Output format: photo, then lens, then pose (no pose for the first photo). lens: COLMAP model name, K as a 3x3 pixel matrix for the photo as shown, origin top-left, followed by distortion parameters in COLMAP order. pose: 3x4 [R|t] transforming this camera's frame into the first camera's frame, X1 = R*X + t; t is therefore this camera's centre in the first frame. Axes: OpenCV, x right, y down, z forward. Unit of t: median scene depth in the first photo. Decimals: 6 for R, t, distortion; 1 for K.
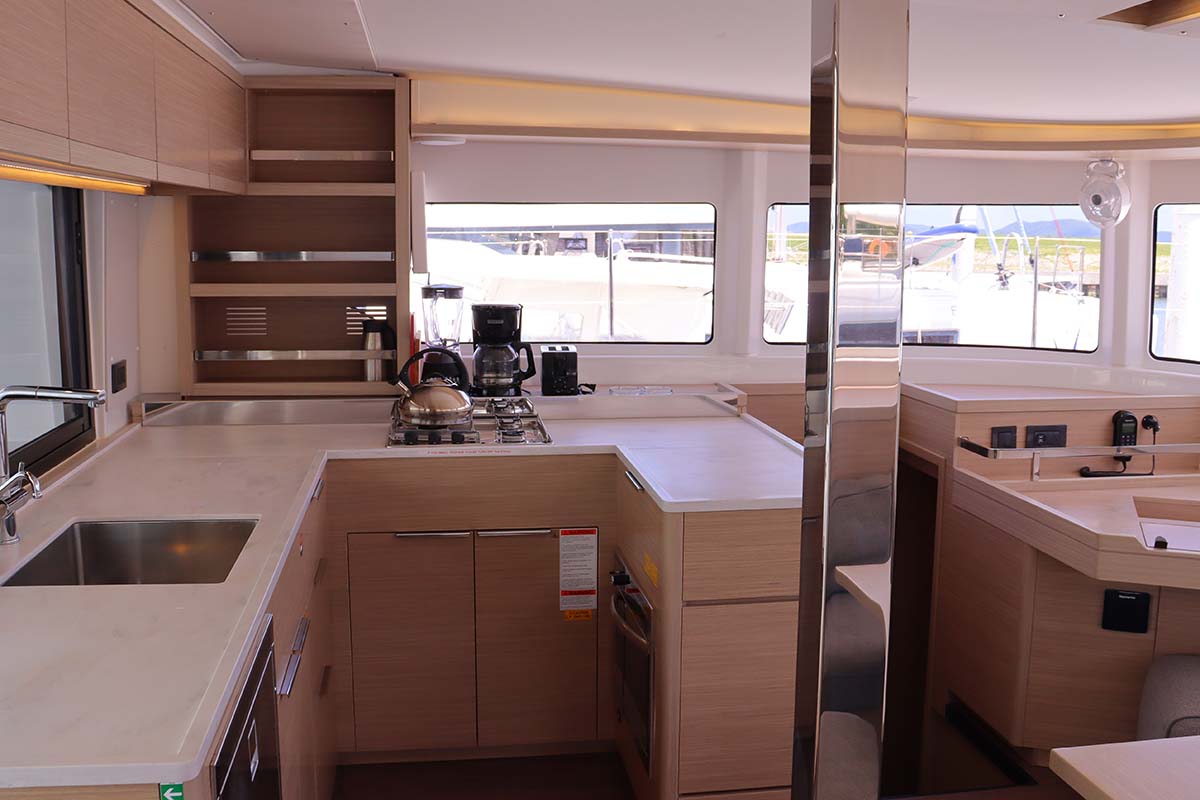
lens RADIAL K [[1163.6, 0, 625.6], [0, 1163.6, 423.5], [0, 0, 1]] dist [-0.109923, 0.000000]
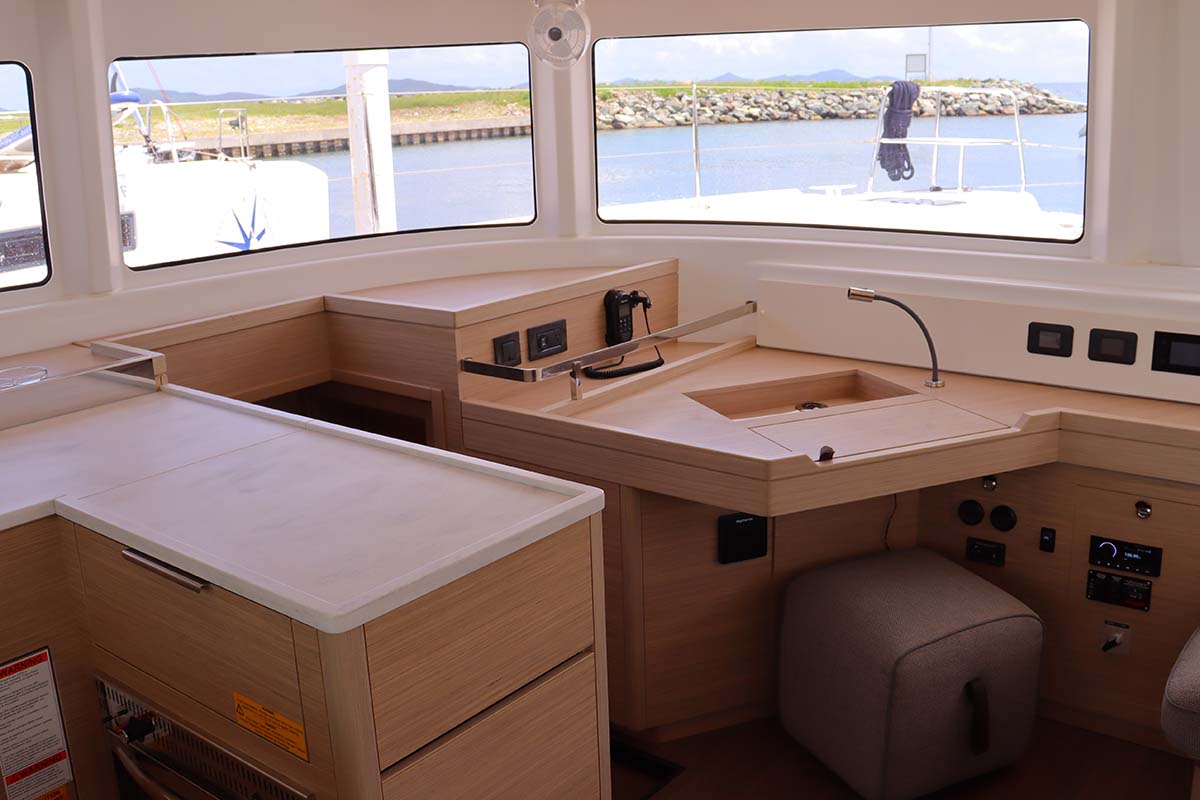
lens RADIAL K [[1163.6, 0, 577.2], [0, 1163.6, 386.5], [0, 0, 1]] dist [-0.109923, 0.000000]
pose [[0.748772, -0.199125, 0.632210, -0.134094], [0.147686, 0.979951, 0.133737, -0.060594], [-0.646165, -0.006770, 0.763168, 0.375105]]
